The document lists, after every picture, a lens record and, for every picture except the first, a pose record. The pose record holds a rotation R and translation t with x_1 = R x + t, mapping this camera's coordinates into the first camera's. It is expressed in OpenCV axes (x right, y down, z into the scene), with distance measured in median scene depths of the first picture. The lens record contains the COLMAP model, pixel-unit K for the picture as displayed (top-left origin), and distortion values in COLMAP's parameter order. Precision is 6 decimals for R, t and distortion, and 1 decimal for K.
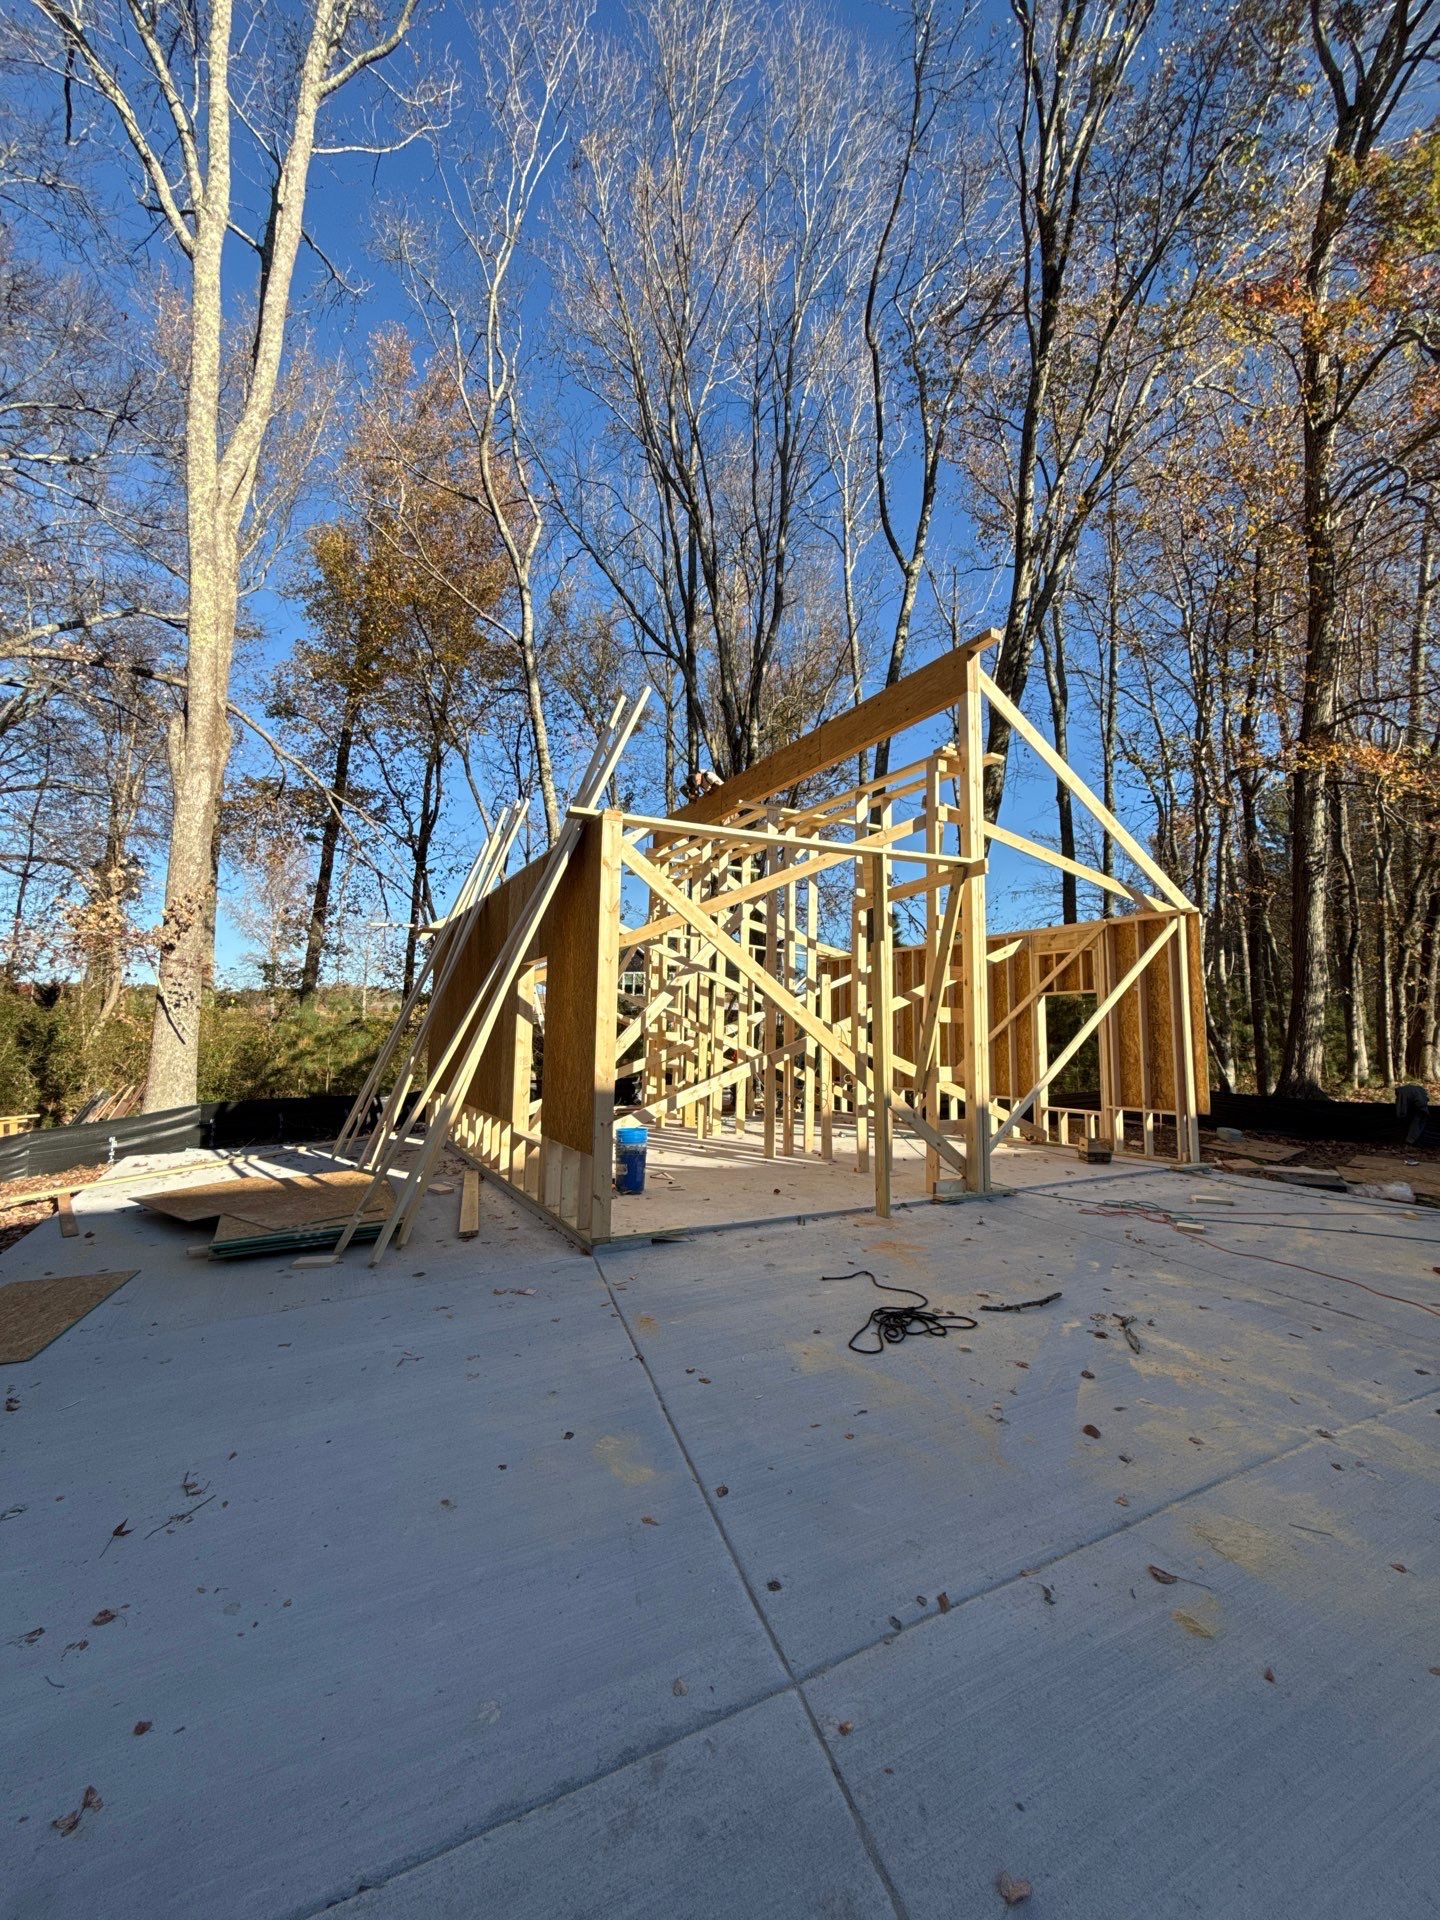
lens RADIAL K [[761.6, 0, 730.2], [0, 761.6, 960.6], [0, 0, 1]] dist [-0.003591, 0.000338]
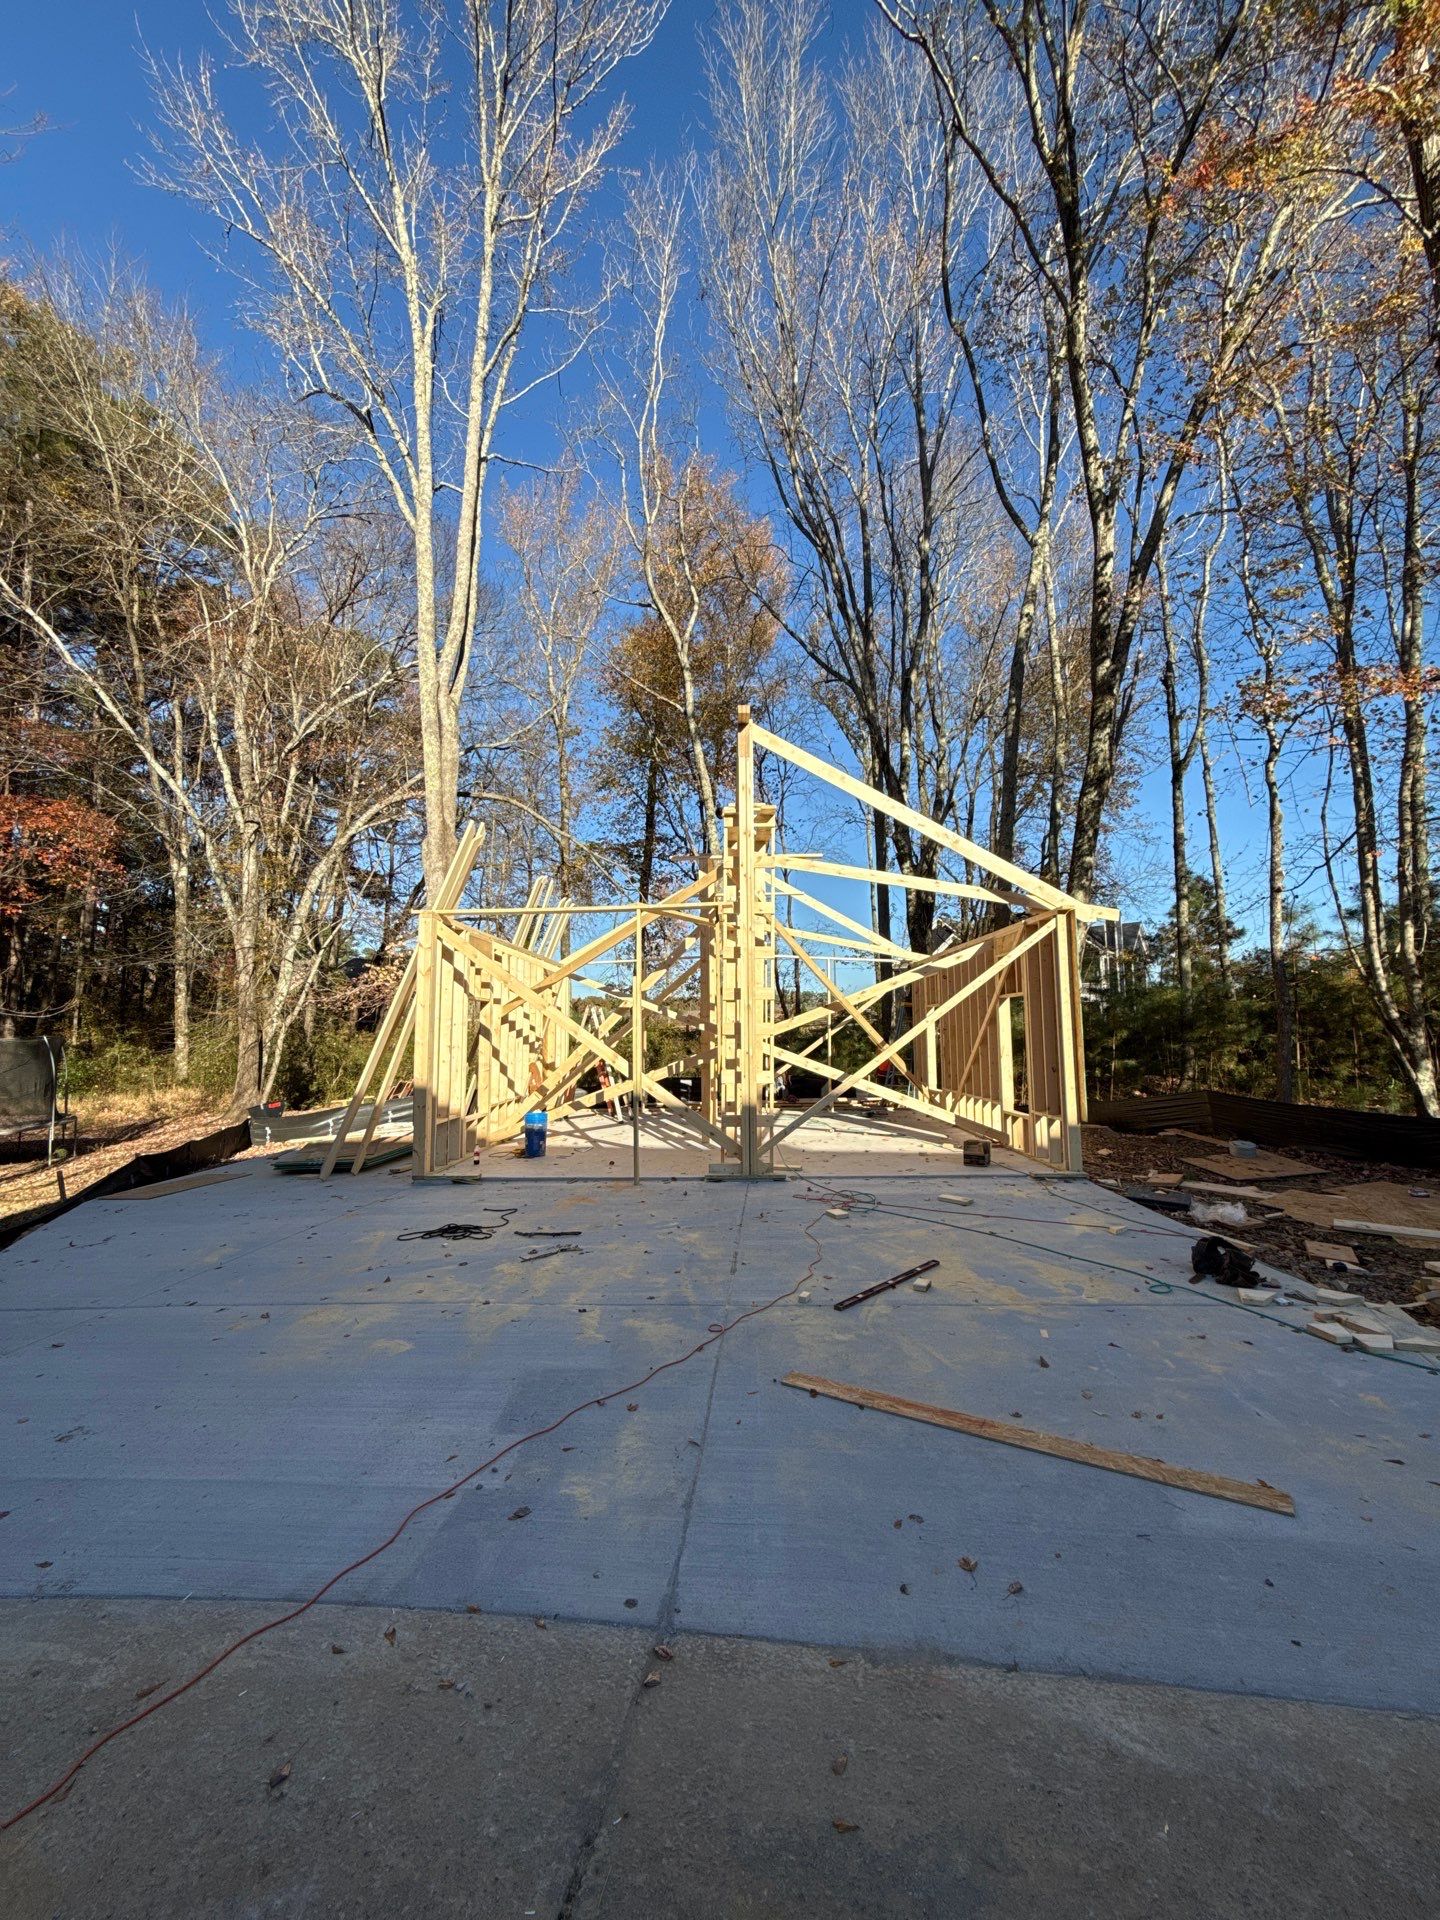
lens RADIAL K [[761.6, 0, 720.1], [0, 761.6, 963.0], [0, 0, 1]] dist [-0.003591, 0.000338]
pose [[0.864073, -0.065542, -0.499080, 0.405796], [0.069985, 0.997500, -0.009829, -0.011028], [0.498477, -0.026435, 0.866500, -0.029723]]
